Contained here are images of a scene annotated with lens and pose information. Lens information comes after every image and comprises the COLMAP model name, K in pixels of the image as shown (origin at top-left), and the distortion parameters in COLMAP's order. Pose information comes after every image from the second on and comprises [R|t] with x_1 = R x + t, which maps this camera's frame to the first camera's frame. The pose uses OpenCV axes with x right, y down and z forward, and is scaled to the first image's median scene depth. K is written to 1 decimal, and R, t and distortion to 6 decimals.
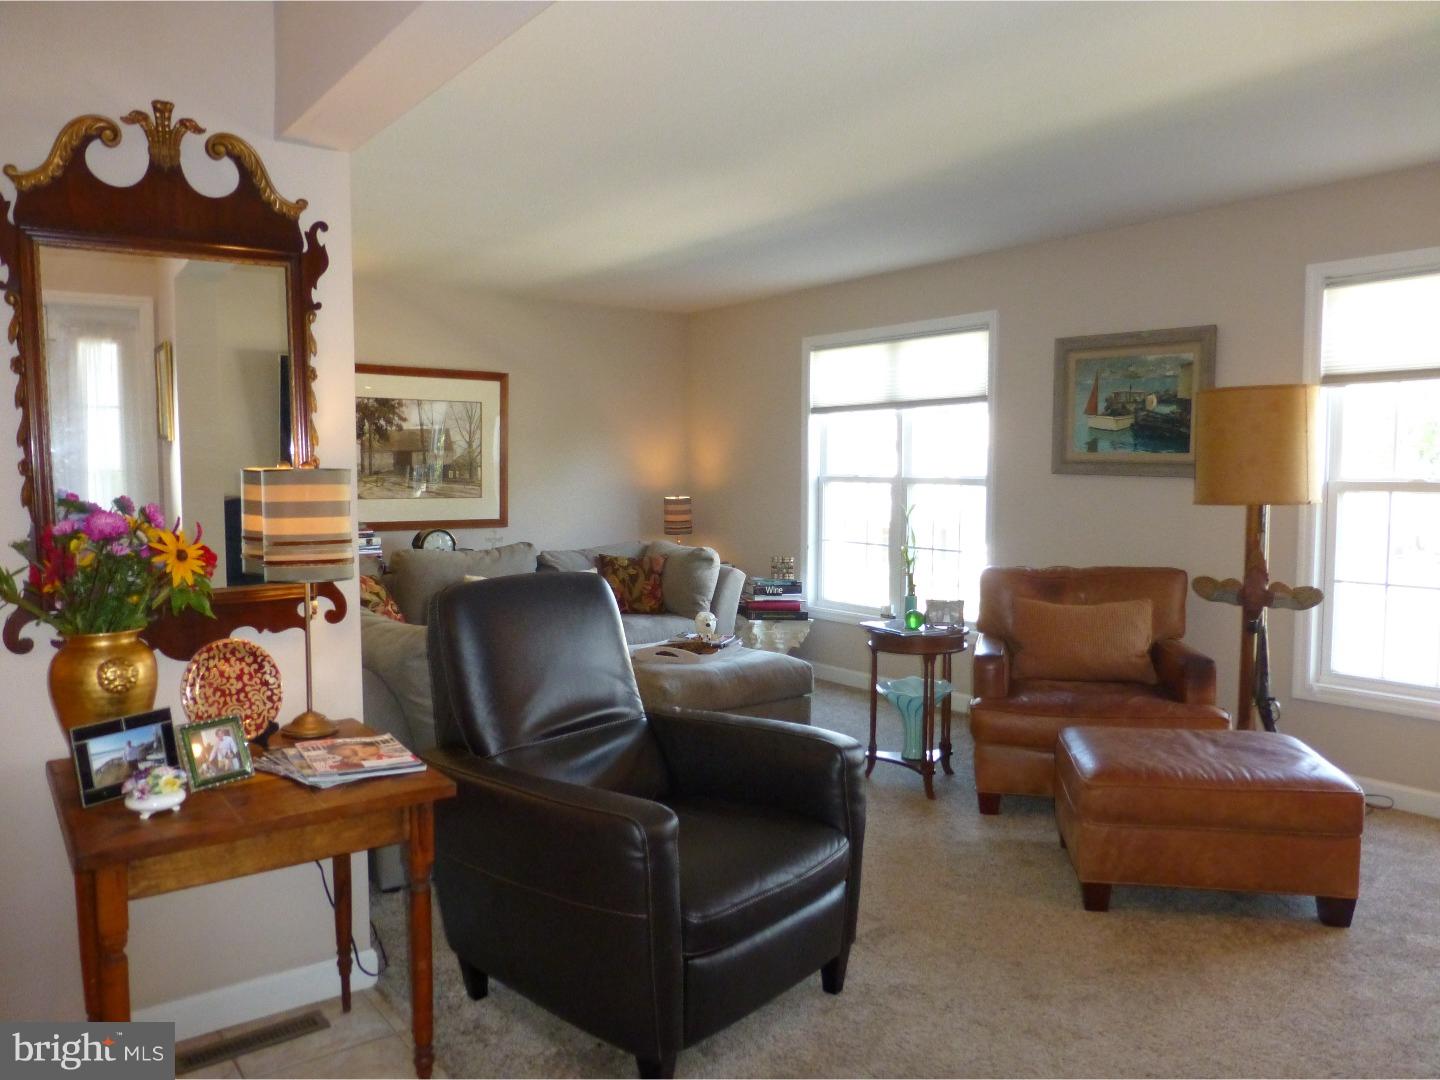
lens RADIAL K [[1040.1, 0, 719.8], [0, 1040.1, 538.9], [0, 0, 1]] dist [0.004598, 0.000712]
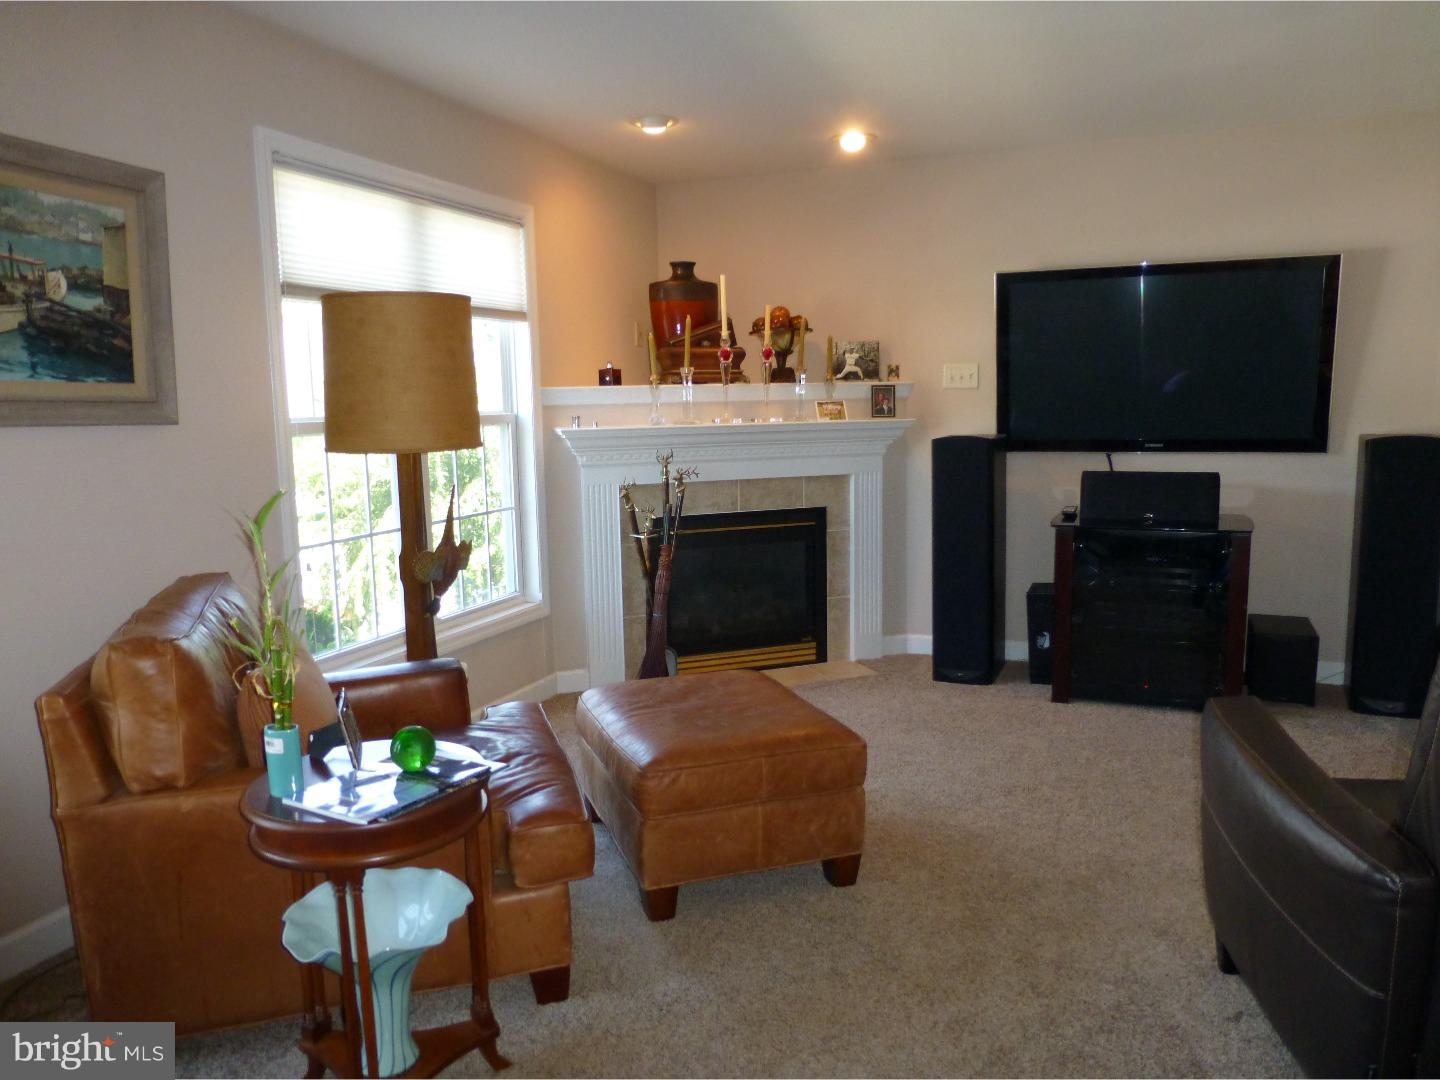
lens RADIAL K [[1040.1, 0, 720.2], [0, 1040.1, 542.1], [0, 0, 1]] dist [0.004598, 0.000712]
pose [[-0.519309, -0.110633, 0.847395, -0.228573], [0.077239, 0.981450, 0.175469, -0.070950], [-0.851089, 0.156575, -0.501131, 1.012397]]
